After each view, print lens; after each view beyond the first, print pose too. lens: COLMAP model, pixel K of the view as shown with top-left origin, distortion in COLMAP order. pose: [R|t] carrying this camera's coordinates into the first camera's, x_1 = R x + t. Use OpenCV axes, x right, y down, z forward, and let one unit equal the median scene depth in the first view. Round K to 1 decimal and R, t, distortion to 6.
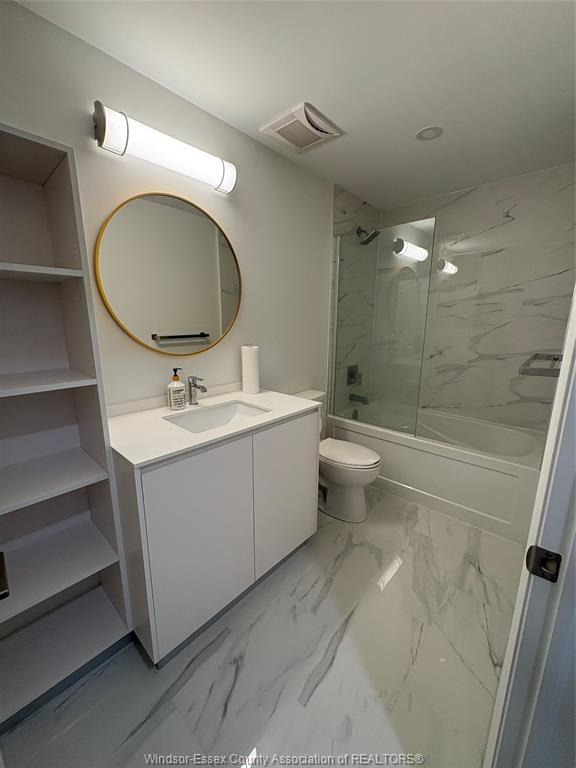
lens RADIAL K [[307.8, 0, 288.8], [0, 307.8, 383.8], [0, 0, 1]] dist [-0.001850, 0.000184]
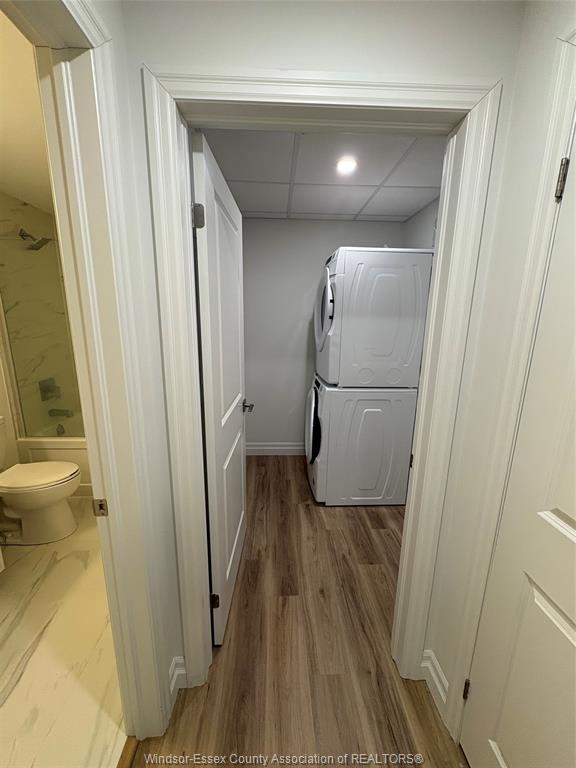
lens RADIAL K [[307.8, 0, 287.4], [0, 307.8, 383.4], [0, 0, 1]] dist [-0.001850, 0.000184]
pose [[0.718480, -0.149344, 0.679325, 0.106795], [0.140752, 0.987688, 0.068270, -0.008194], [-0.681157, 0.046566, 0.730655, -0.187853]]
